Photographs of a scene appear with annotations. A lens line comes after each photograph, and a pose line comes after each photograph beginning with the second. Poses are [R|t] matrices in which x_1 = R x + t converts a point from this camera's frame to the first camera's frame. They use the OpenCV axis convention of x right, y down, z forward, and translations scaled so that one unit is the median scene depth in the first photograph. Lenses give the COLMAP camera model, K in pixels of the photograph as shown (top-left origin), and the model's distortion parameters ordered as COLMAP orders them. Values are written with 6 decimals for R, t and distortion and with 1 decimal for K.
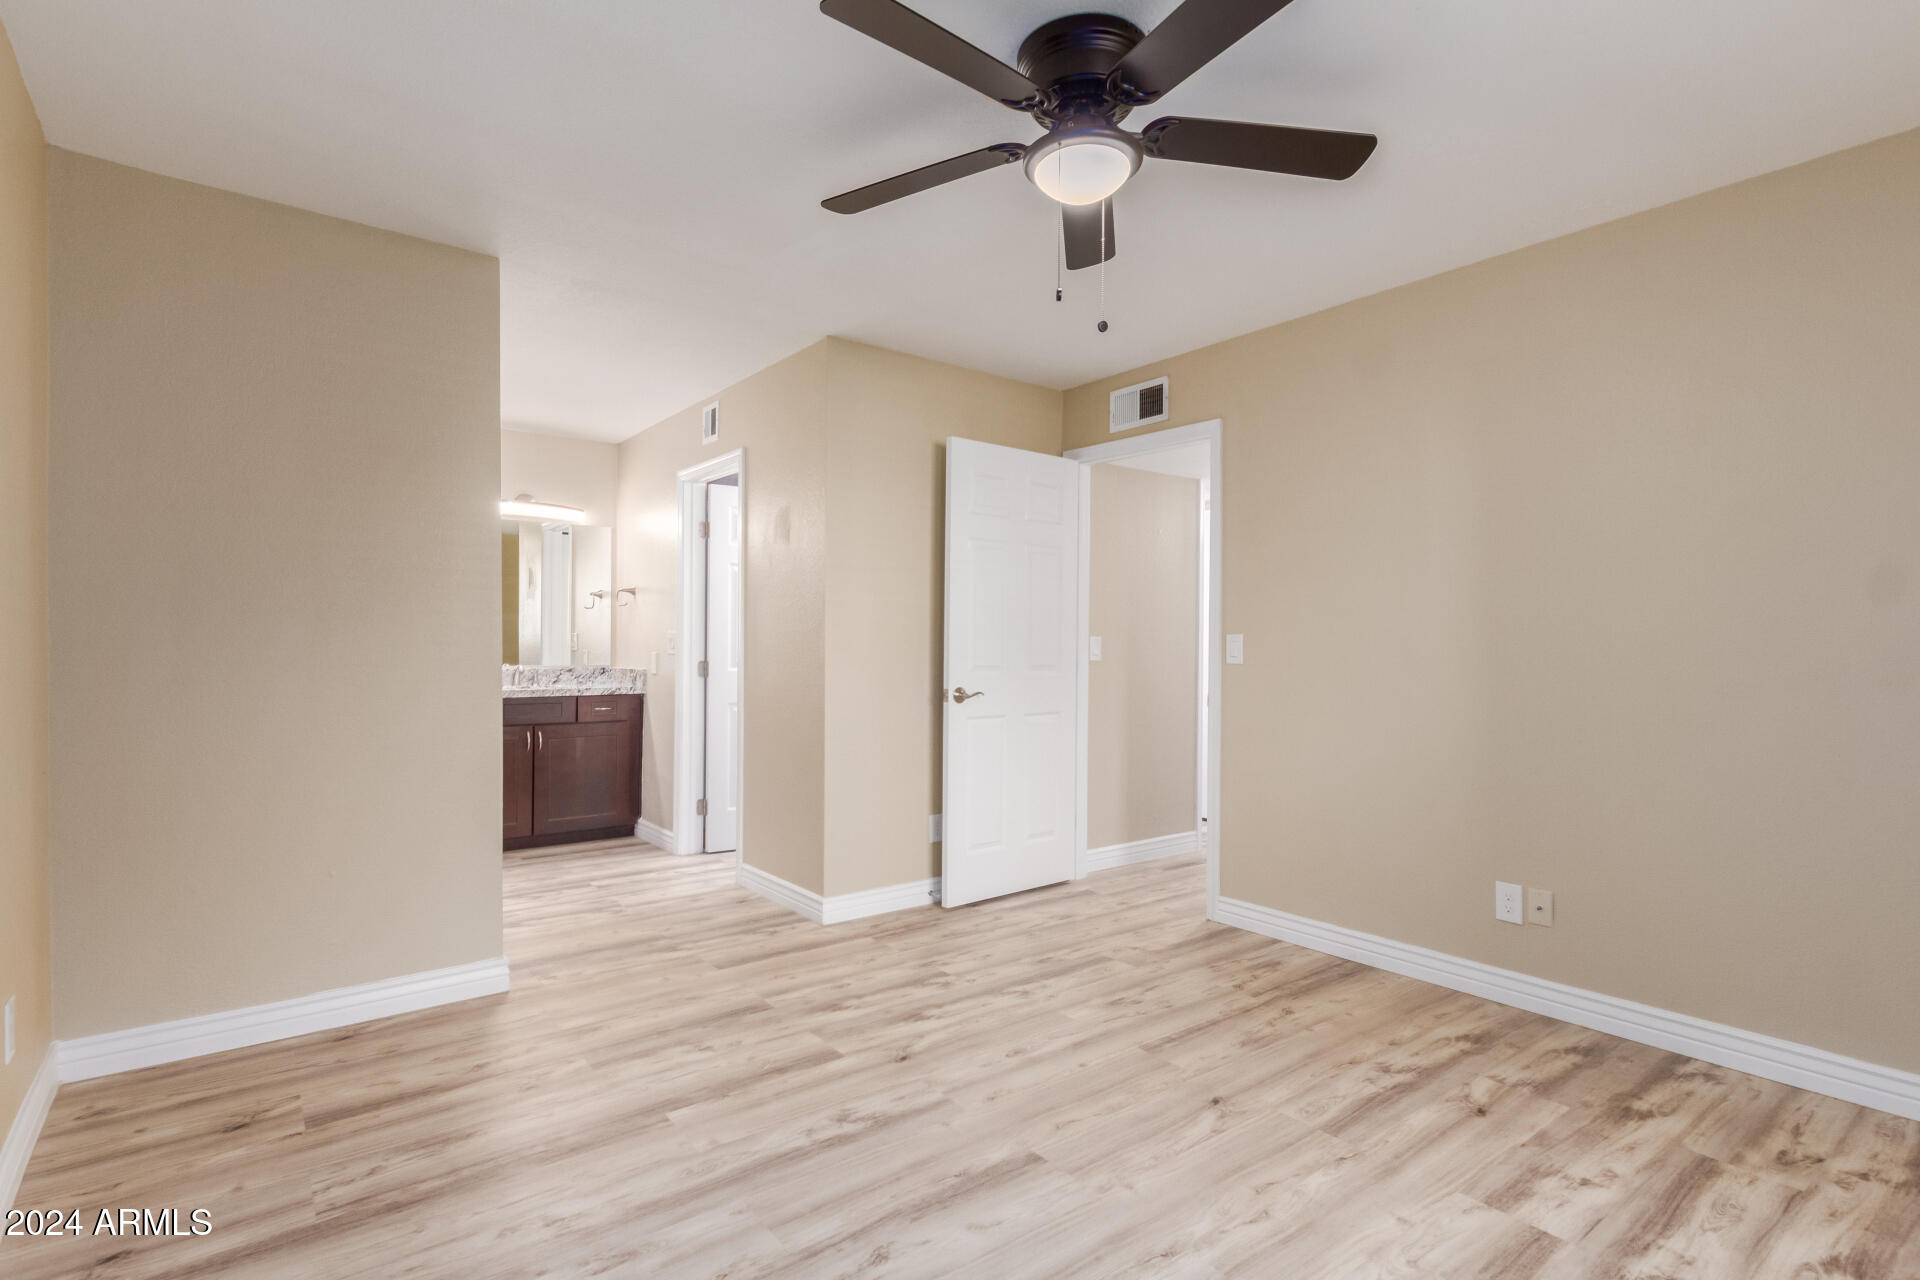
lens RADIAL K [[951.5, 0, 951.0], [0, 951.5, 631.3], [0, 0, 1]] dist [0.000963, -0.000321]
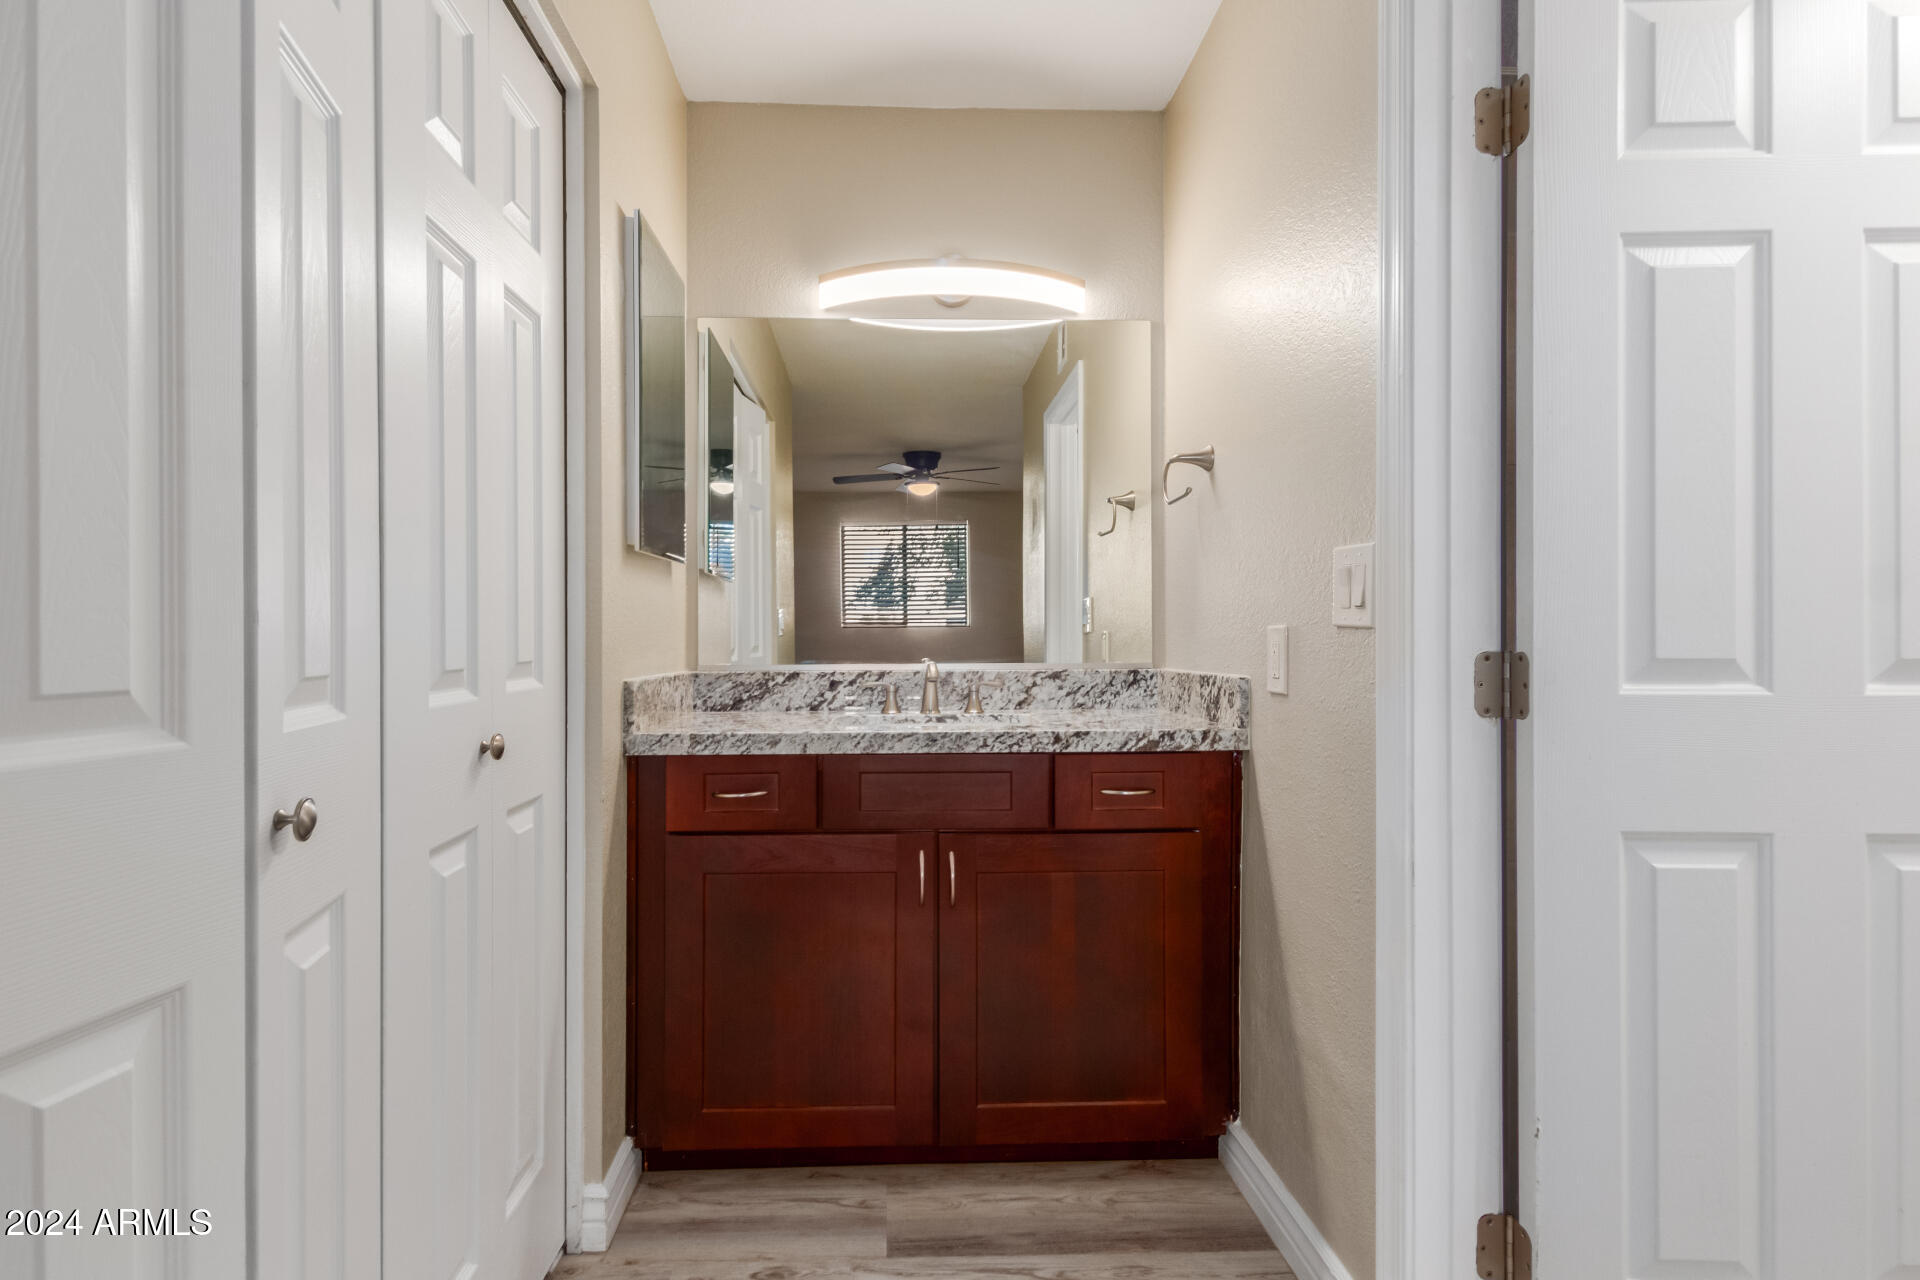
lens RADIAL K [[951.5, 0, 951.9], [0, 951.5, 637.0], [0, 0, 1]] dist [0.000963, -0.000321]
pose [[0.841647, -0.007561, -0.539974, -0.228233], [0.011410, 0.999928, 0.003782, 0.023204], [0.539907, -0.009345, 0.841673, 0.664197]]
